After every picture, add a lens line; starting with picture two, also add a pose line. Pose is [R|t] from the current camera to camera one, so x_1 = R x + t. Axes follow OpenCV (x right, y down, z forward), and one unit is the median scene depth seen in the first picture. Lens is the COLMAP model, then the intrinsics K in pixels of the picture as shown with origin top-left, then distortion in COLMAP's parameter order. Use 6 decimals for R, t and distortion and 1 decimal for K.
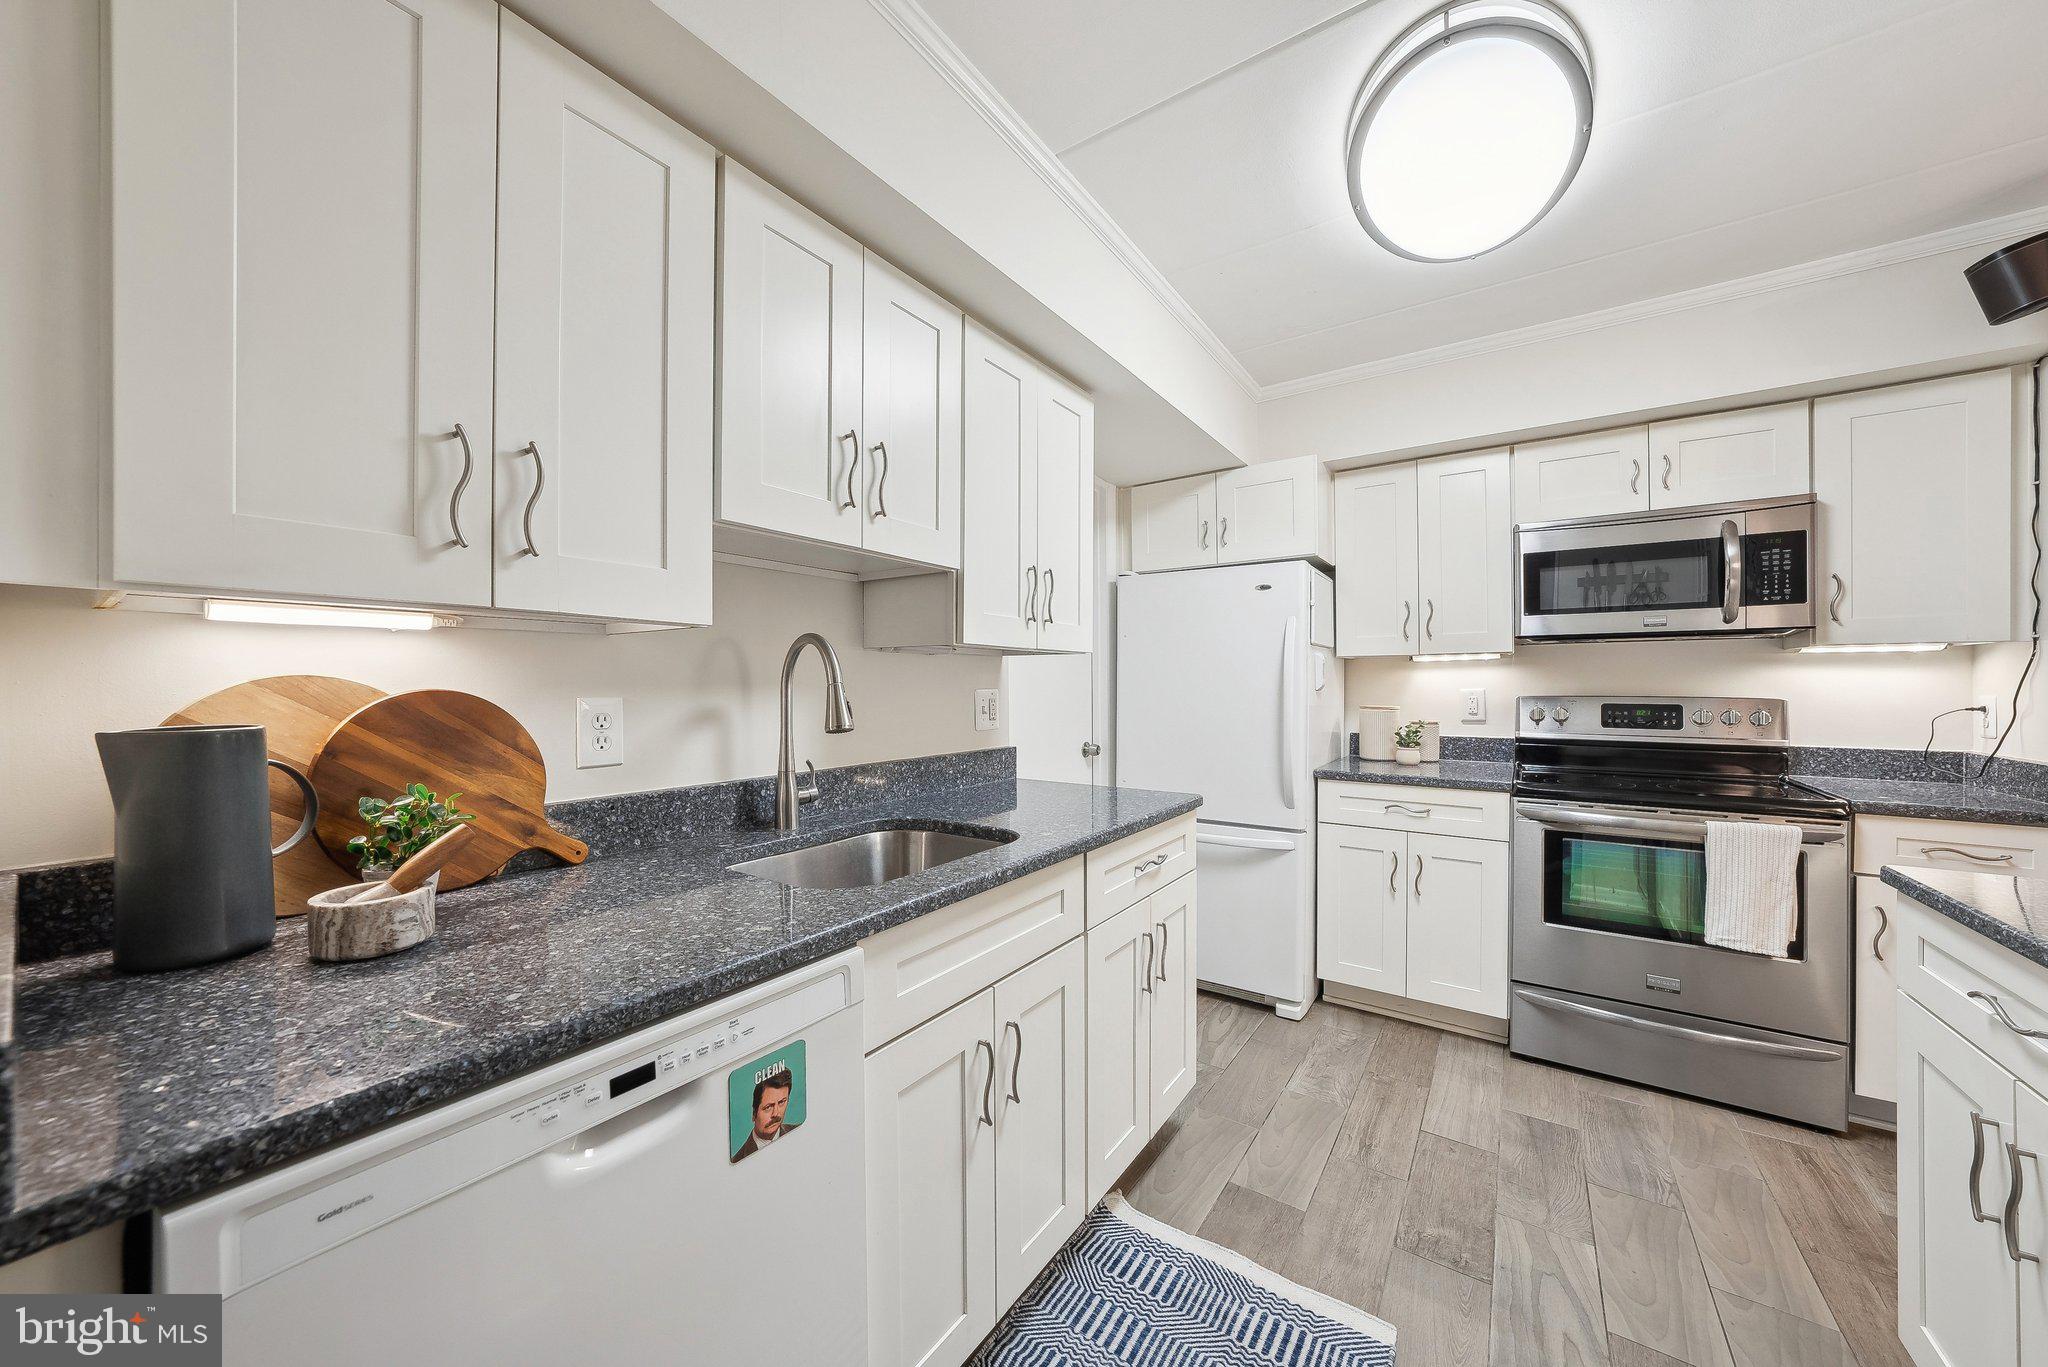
lens RADIAL K [[715.2, 0, 1017.7], [0, 715.2, 686.5], [0, 0, 1]] dist [-0.029115, 0.007165]
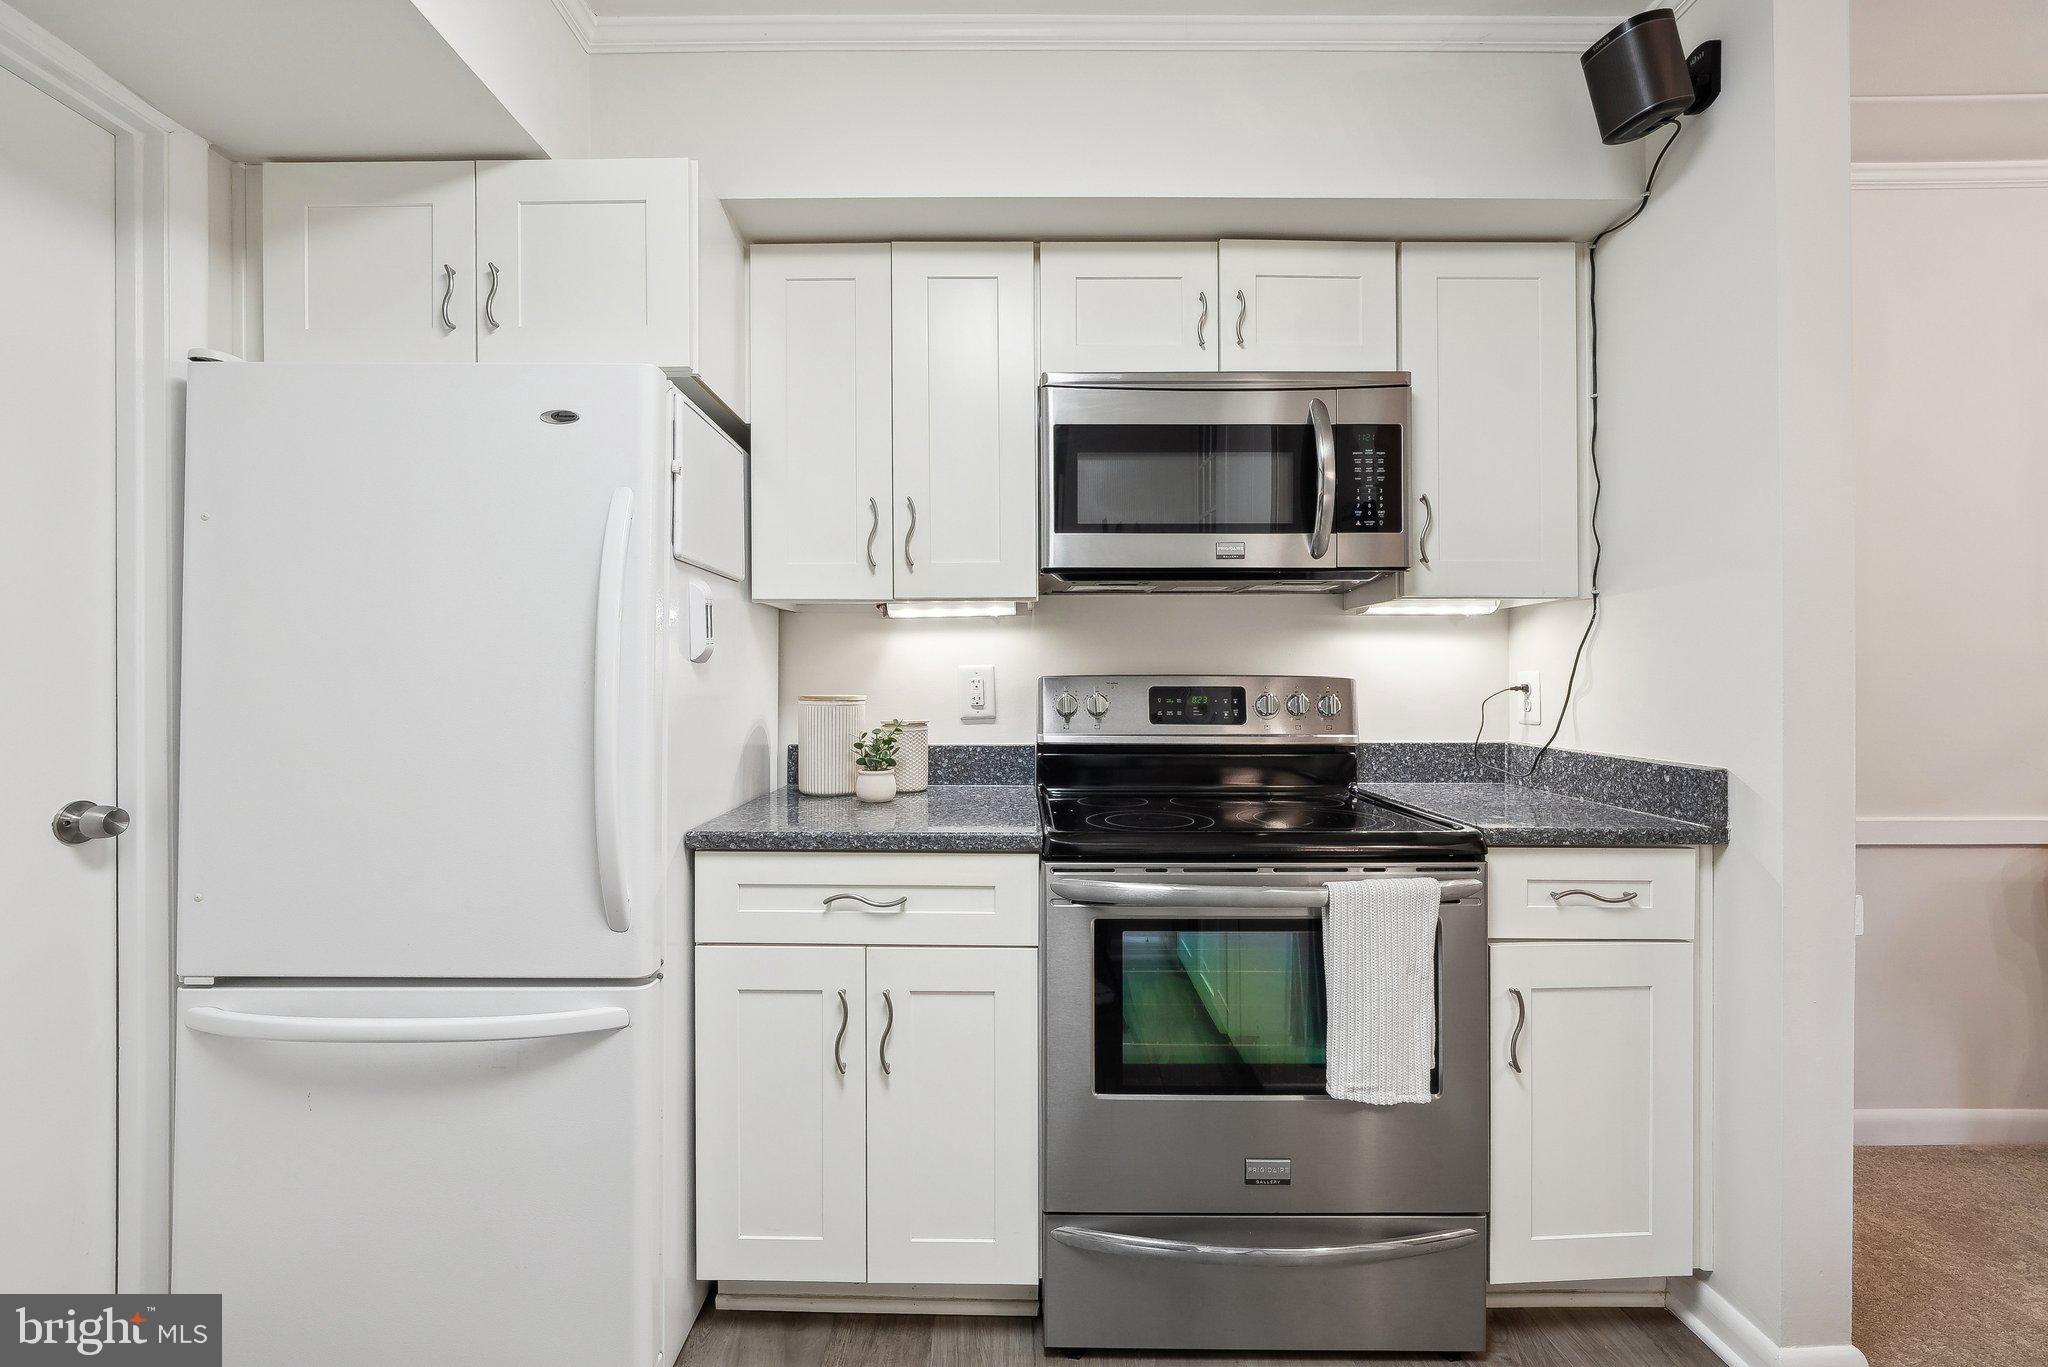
lens RADIAL K [[852.9, 0, 1009.5], [0, 852.9, 673.3], [0, 0, 1]] dist [-0.011624, 0.000517]
pose [[0.818091, 0.005224, 0.575065, 0.339293], [0.001205, 0.999941, -0.010798, 0.024919], [-0.575088, 0.009526, 0.818036, 0.533013]]
